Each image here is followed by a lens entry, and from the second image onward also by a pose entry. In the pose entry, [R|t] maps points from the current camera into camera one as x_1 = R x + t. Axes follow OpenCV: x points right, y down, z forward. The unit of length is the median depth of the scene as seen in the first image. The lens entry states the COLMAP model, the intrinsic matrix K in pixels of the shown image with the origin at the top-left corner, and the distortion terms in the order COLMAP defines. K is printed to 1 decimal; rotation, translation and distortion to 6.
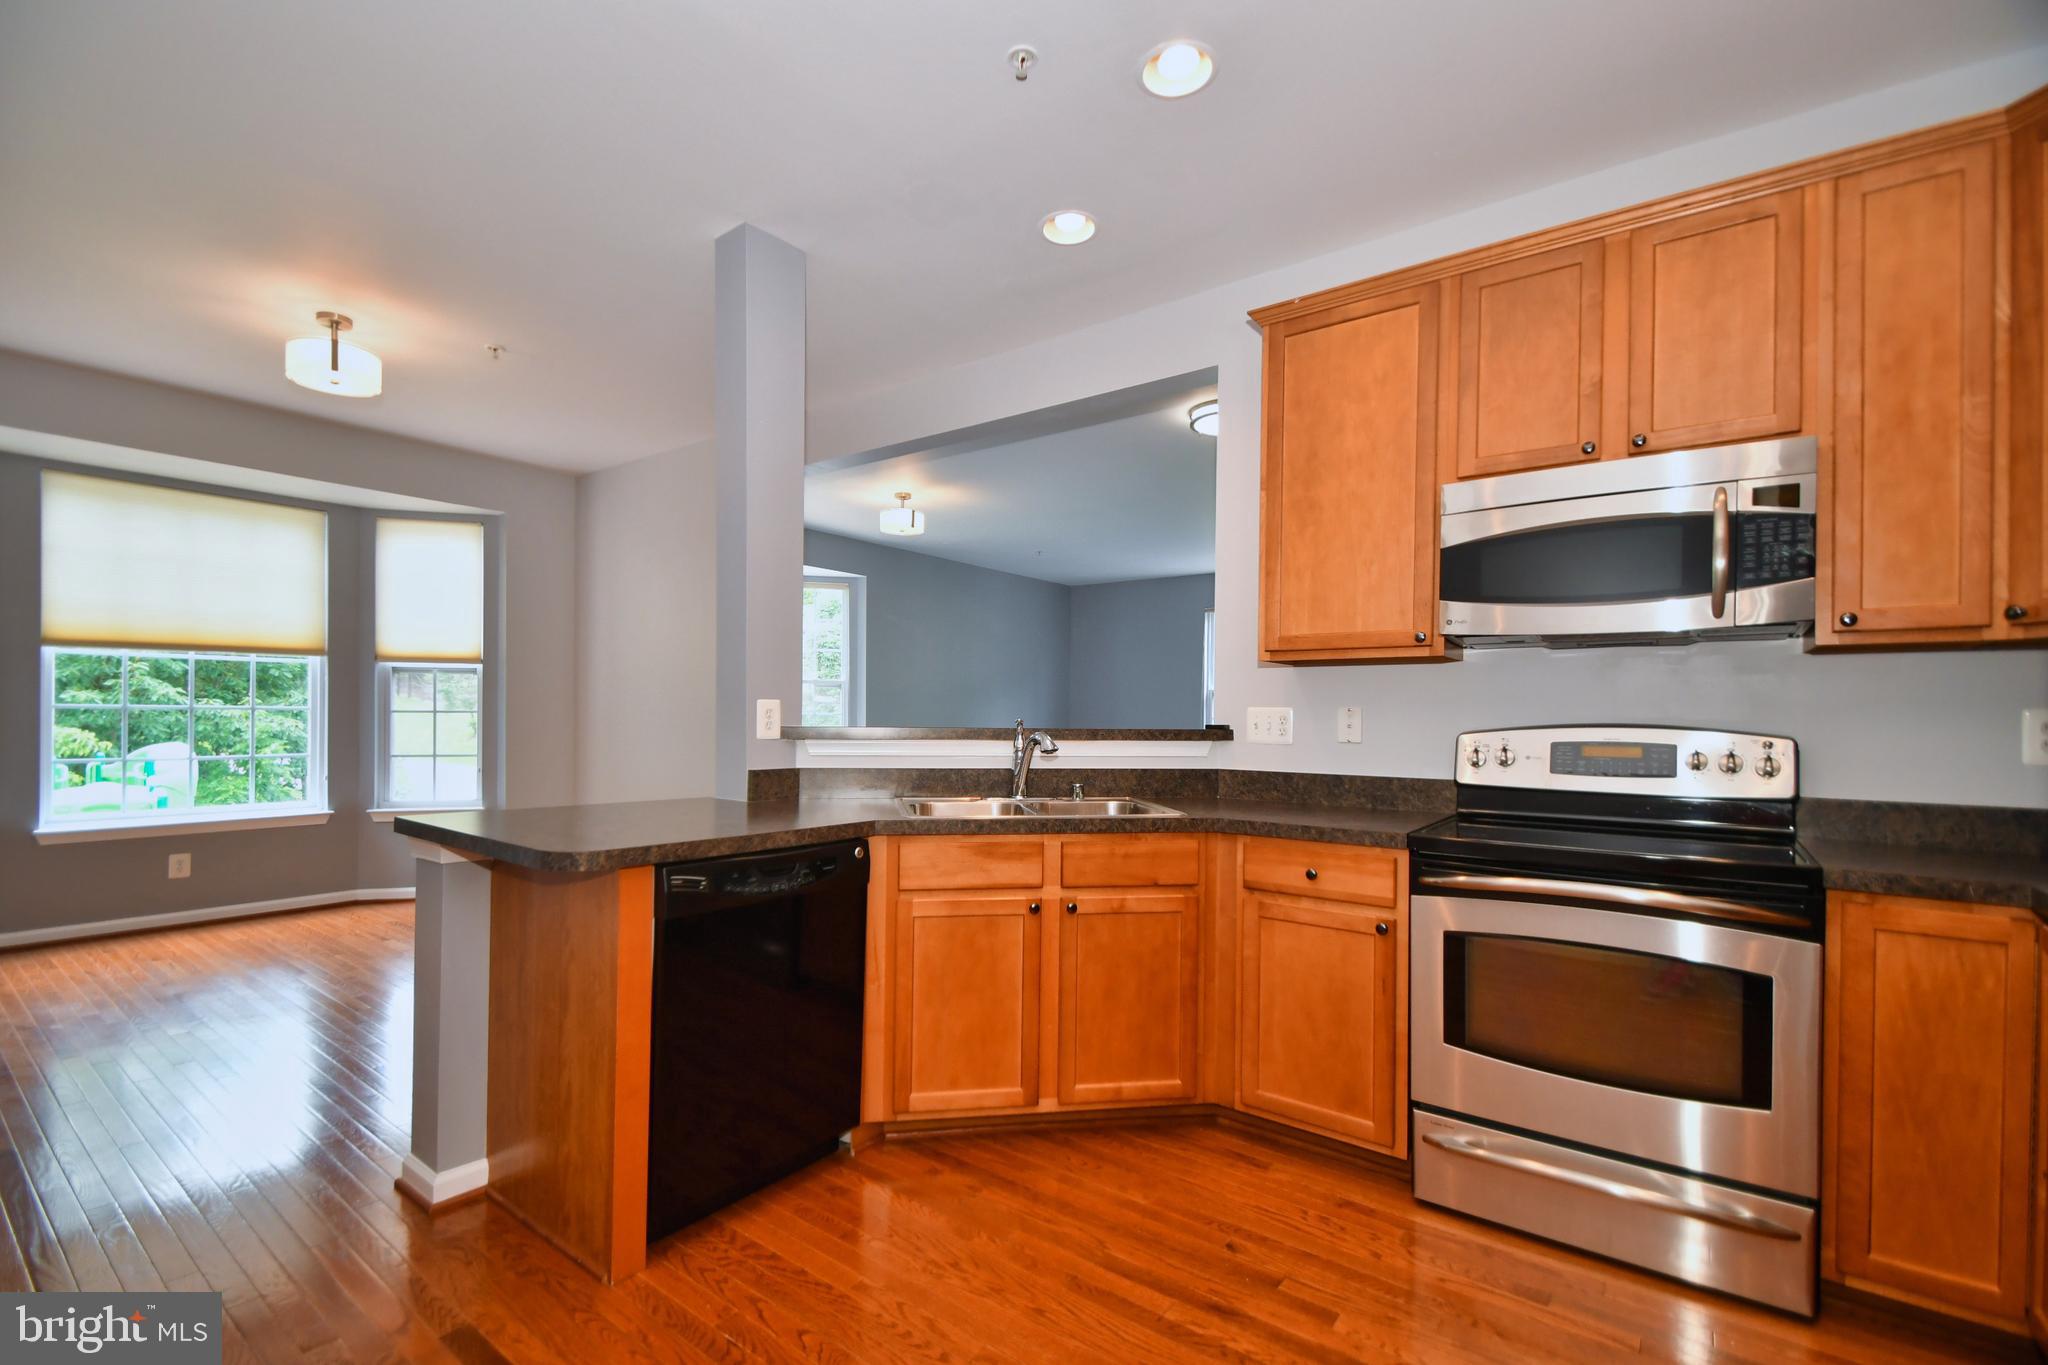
lens RADIAL K [[888.0, 0, 1002.8], [0, 888.0, 716.8], [0, 0, 1]] dist [0.000067, -0.000398]
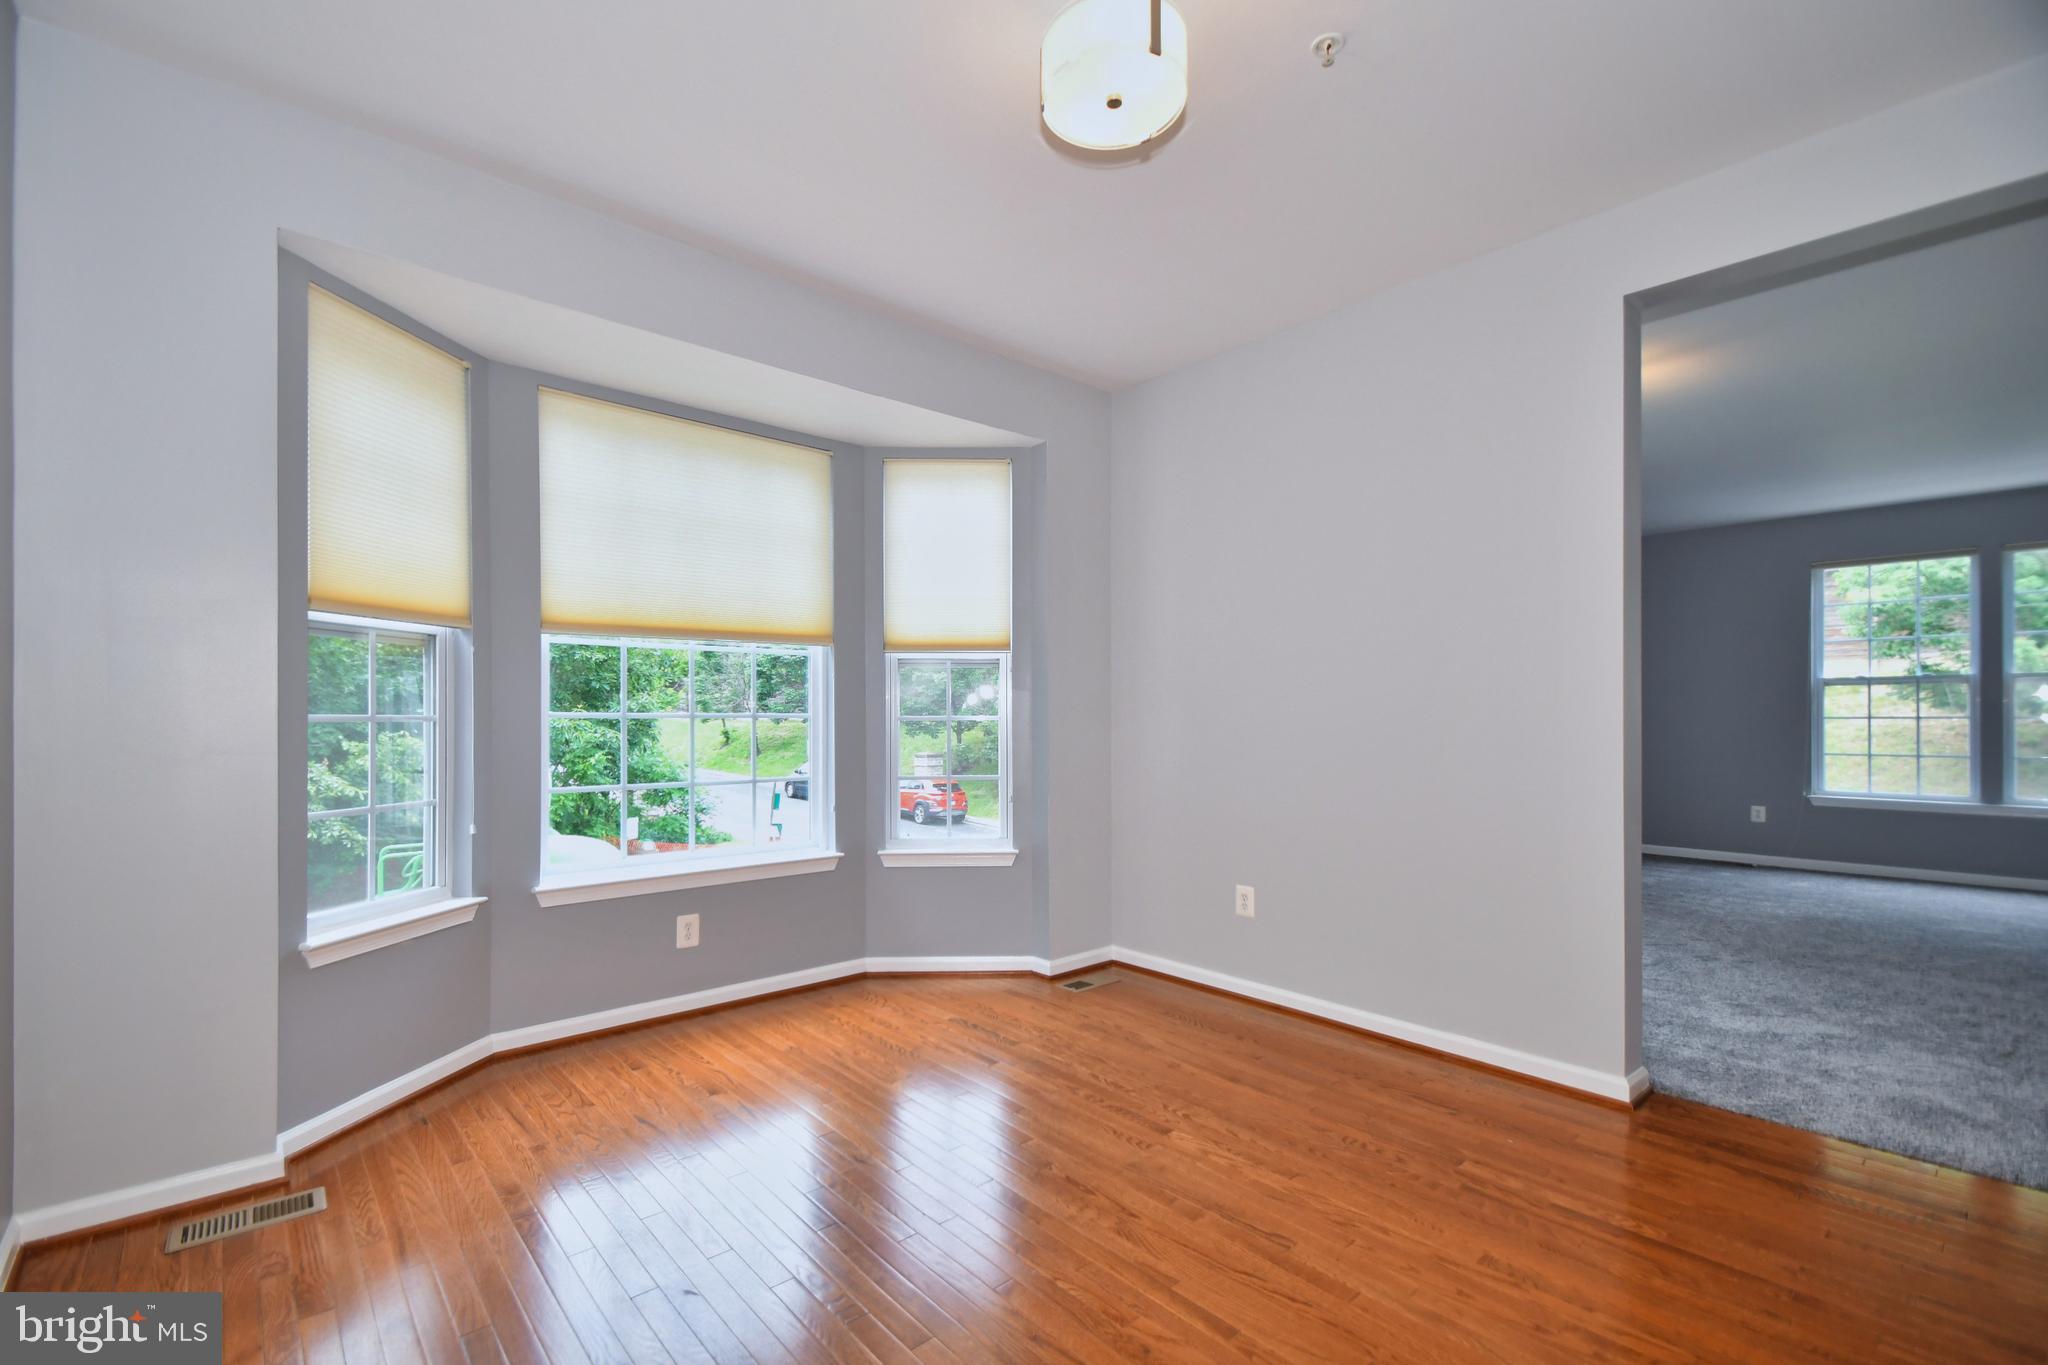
lens RADIAL K [[888.0, 0, 1002.8], [0, 888.0, 716.8], [0, 0, 1]] dist [0.000067, -0.000398]
pose [[0.976579, -0.009357, -0.214957, -0.455748], [0.007680, 0.999933, -0.008634, -0.000803], [0.215024, 0.006780, 0.976585, 0.299059]]
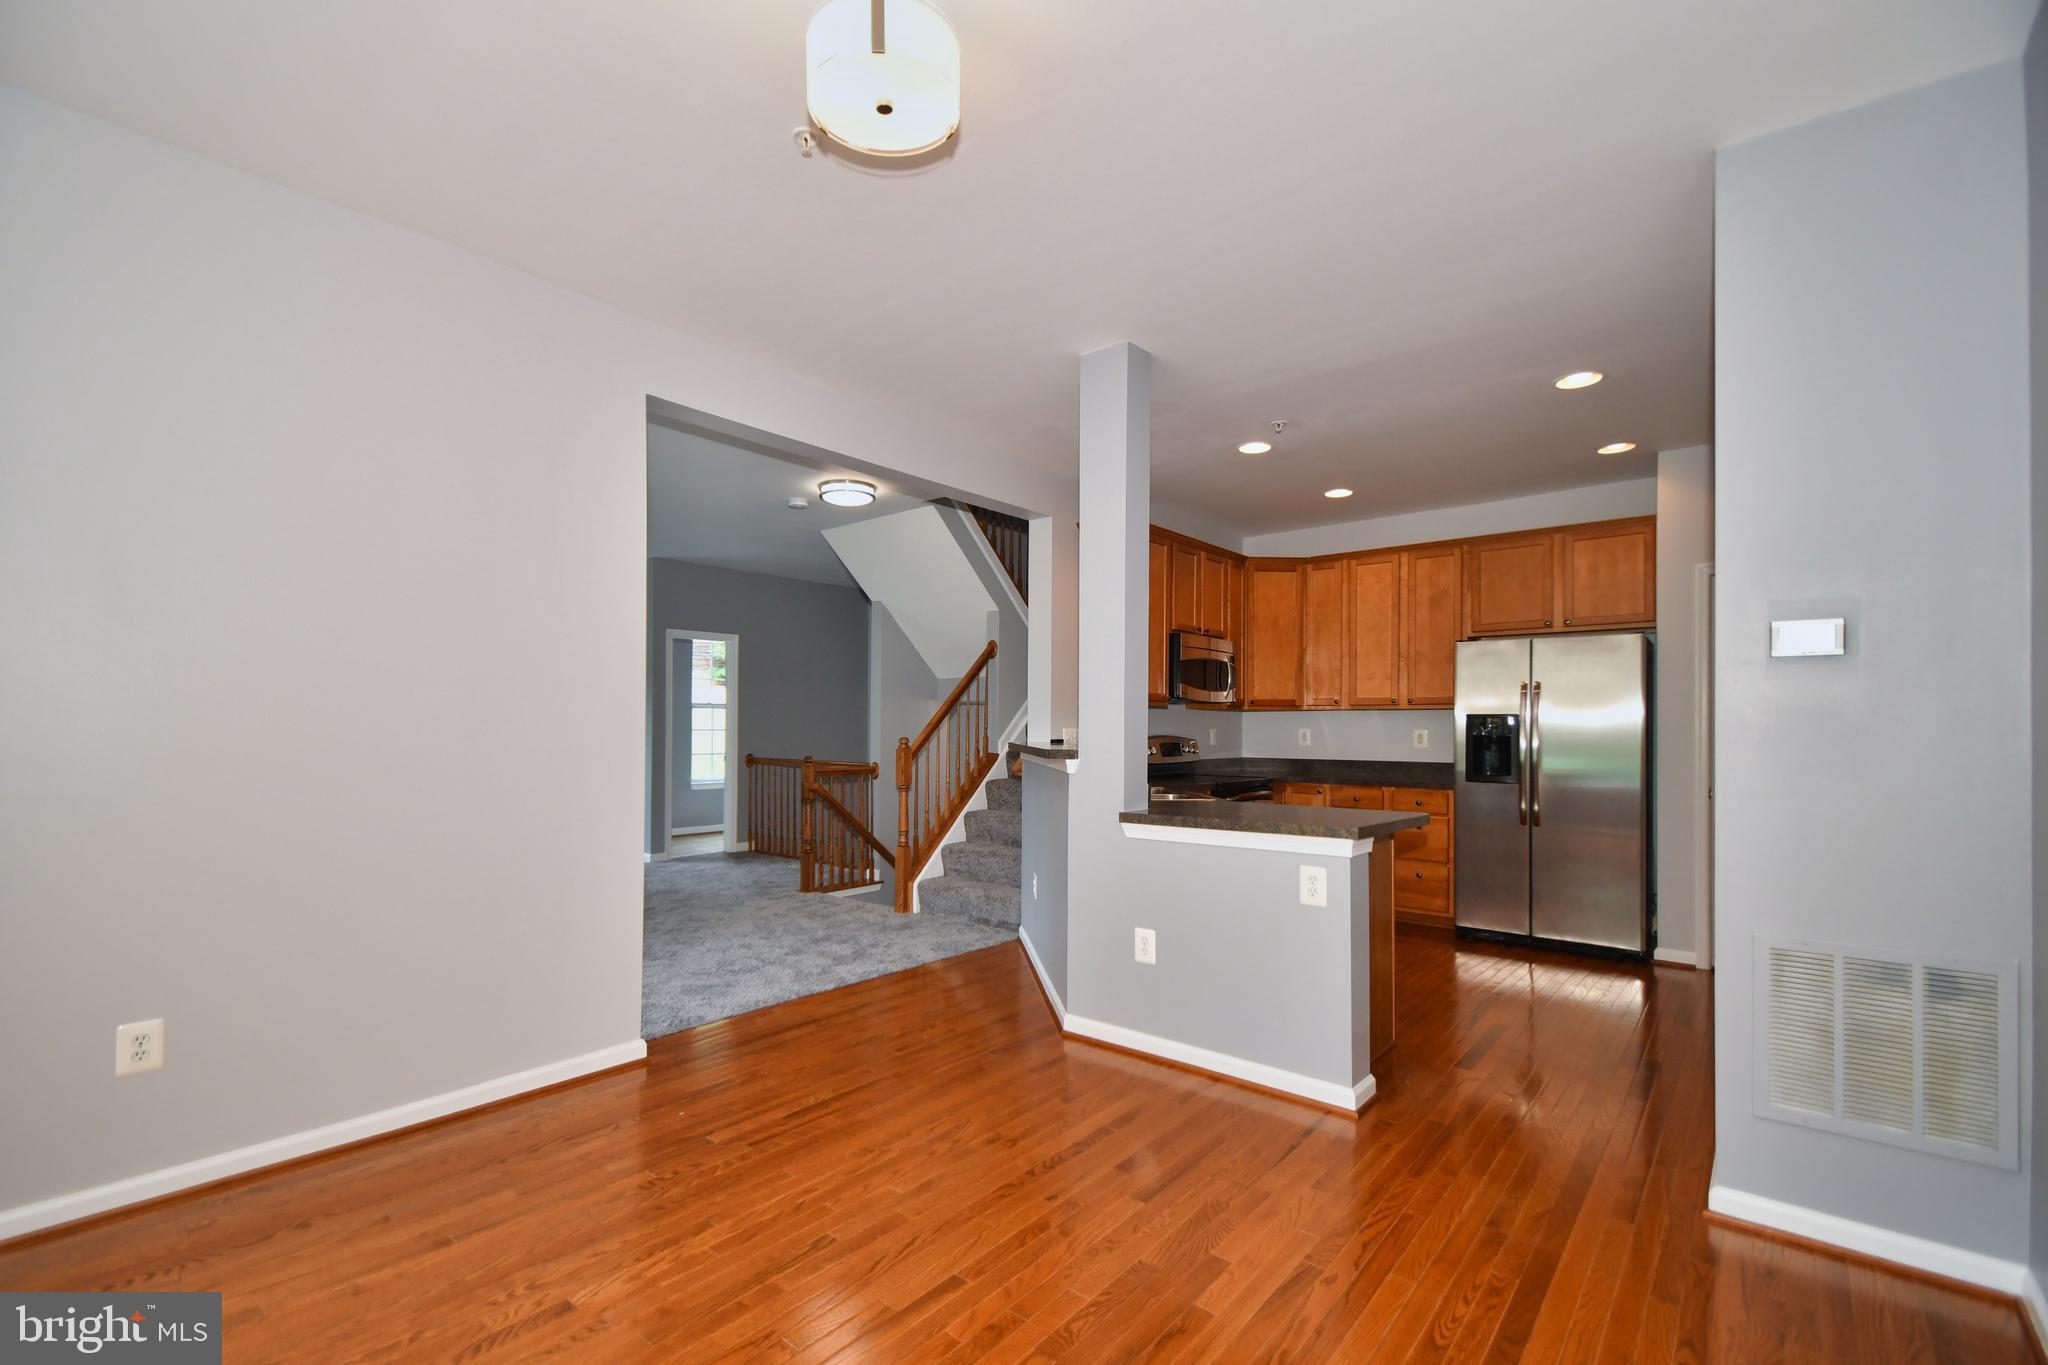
lens RADIAL K [[888.0, 0, 1002.8], [0, 888.0, 716.8], [0, 0, 1]] dist [0.000067, -0.000398]
pose [[0.065233, 0.001963, 0.997868, -0.806887], [0.001909, 0.999996, -0.002092, -0.015290], [-0.997868, 0.002042, 0.065229, 0.579762]]
